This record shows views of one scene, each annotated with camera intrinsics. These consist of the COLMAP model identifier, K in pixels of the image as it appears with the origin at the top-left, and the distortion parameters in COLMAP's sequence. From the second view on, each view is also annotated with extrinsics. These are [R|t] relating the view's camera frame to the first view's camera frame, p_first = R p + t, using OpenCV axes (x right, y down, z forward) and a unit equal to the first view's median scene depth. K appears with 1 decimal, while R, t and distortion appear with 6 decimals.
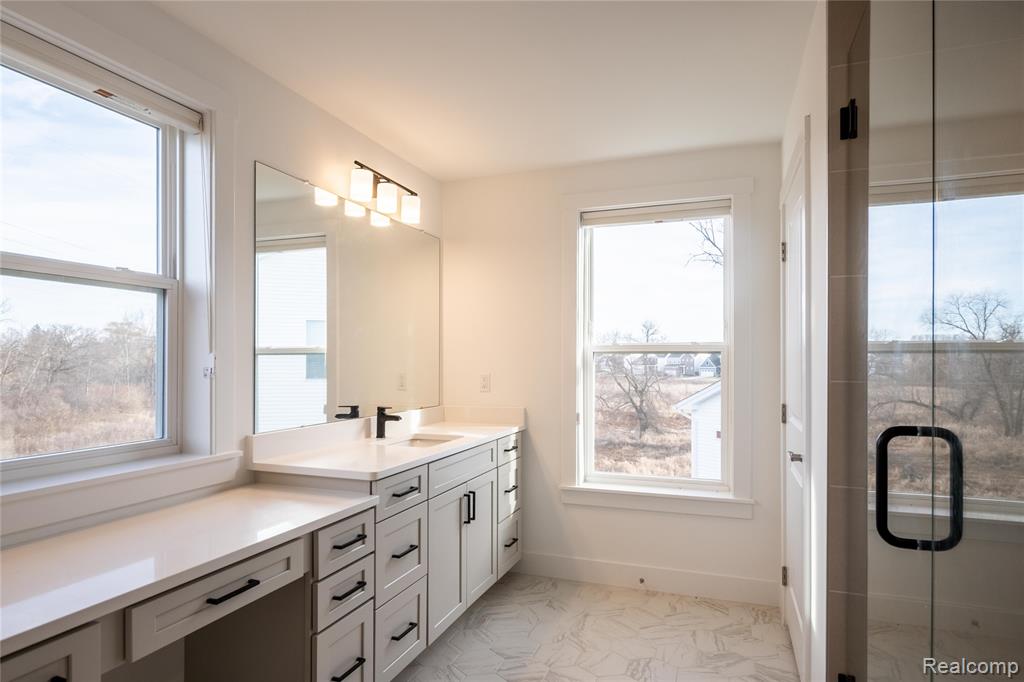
lens RADIAL K [[576.7, 0, 514.2], [0, 576.7, 358.2], [0, 0, 1]] dist [-0.002875, -0.000848]
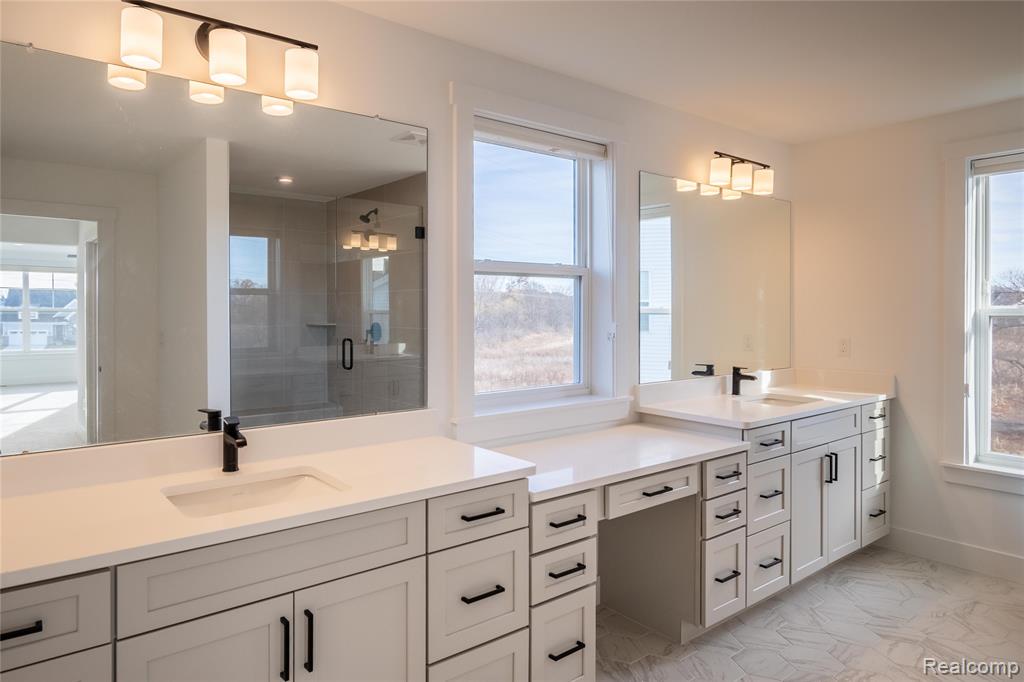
lens RADIAL K [[628.2, 0, 444.9], [0, 628.2, 309.3], [0, 0, 1]] dist [-0.000190, -0.003666]
pose [[0.829350, -0.000148, -0.558730, -0.023505], [0.002958, 0.999987, 0.004126, -0.035516], [0.558722, -0.005074, 0.829339, -0.338217]]
